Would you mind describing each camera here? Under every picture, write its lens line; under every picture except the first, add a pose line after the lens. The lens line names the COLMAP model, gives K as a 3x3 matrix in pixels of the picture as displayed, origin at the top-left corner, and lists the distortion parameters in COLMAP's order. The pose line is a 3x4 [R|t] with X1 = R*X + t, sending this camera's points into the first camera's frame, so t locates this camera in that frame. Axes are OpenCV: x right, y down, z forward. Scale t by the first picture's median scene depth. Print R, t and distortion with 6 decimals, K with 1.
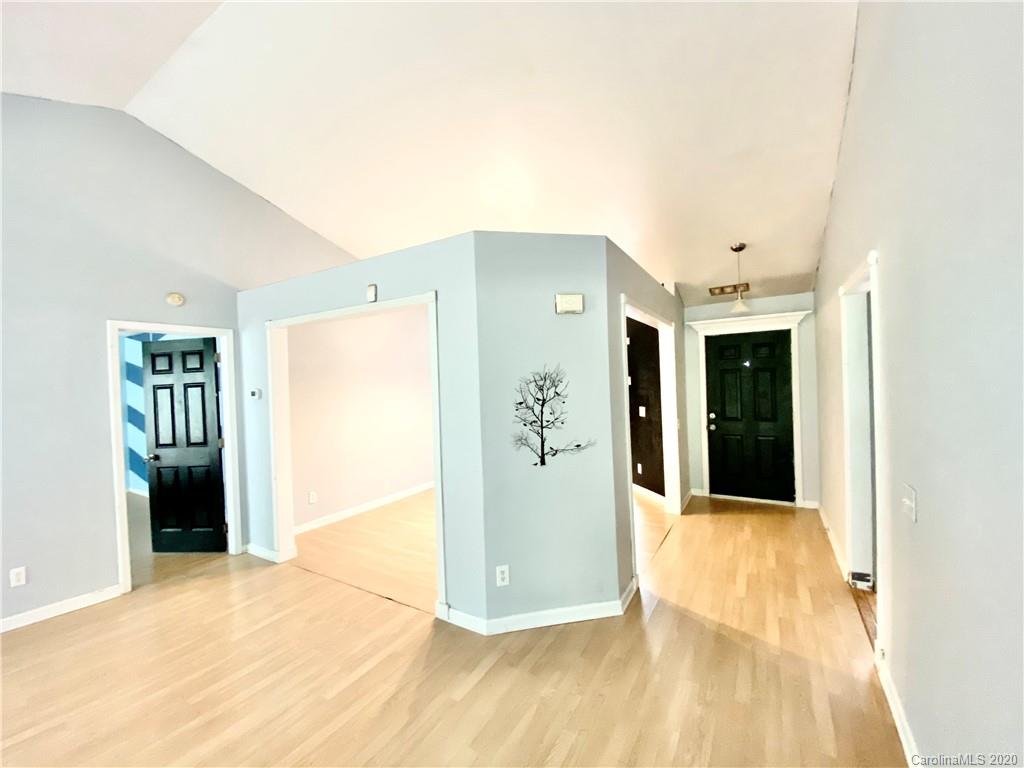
lens RADIAL K [[423.5, 0, 510.1], [0, 423.5, 380.0], [0, 0, 1]] dist [0.036215, -0.029980]
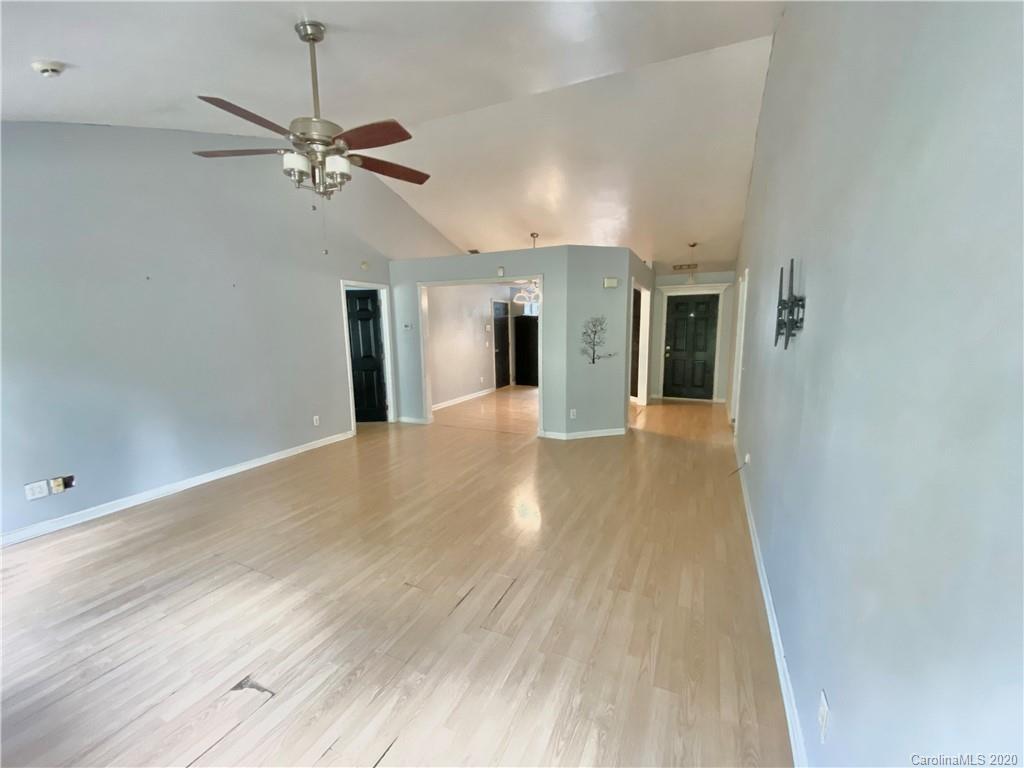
lens RADIAL K [[409.4, 0, 511.0], [0, 409.4, 382.5], [0, 0, 1]] dist [0.028180, -0.026430]
pose [[0.994987, 0.008553, 0.099642, -0.285100], [-0.022529, 0.989896, 0.139998, 0.012441], [-0.097438, -0.141541, 0.985125, -0.513674]]
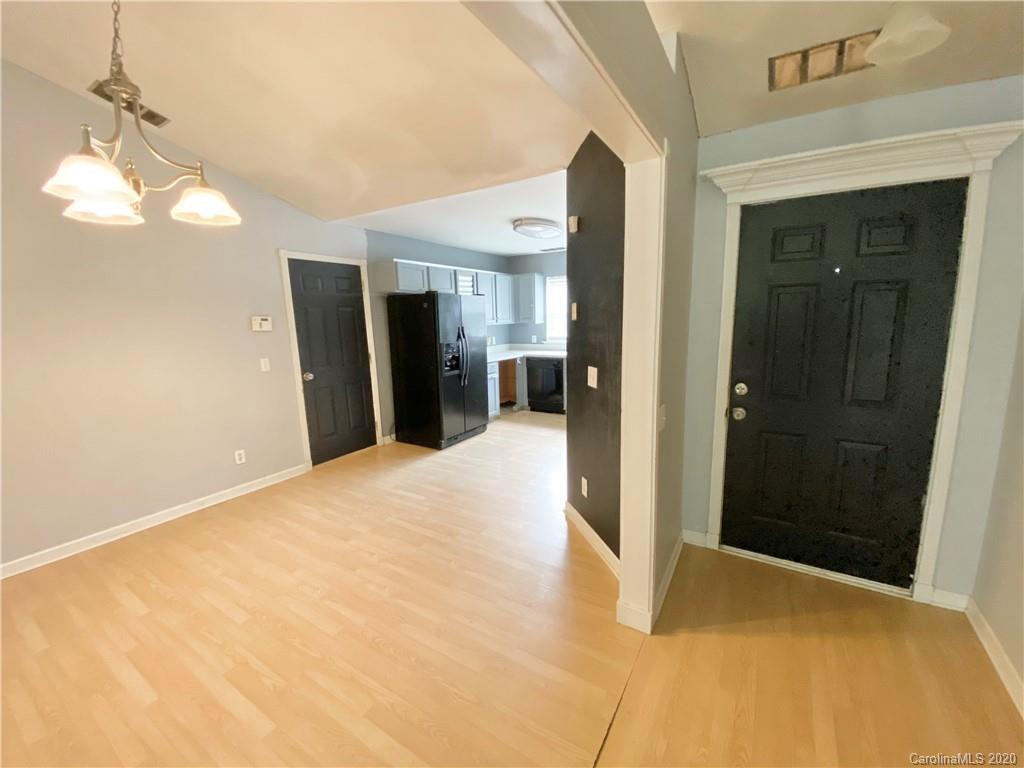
lens RADIAL K [[423.5, 0, 510.1], [0, 423.5, 380.0], [0, 0, 1]] dist [0.036215, -0.029980]
pose [[0.999908, 0.009675, -0.009550, 0.260329], [-0.008022, 0.987068, 0.160100, 0.003175], [0.010976, -0.160008, 0.987055, 0.617096]]
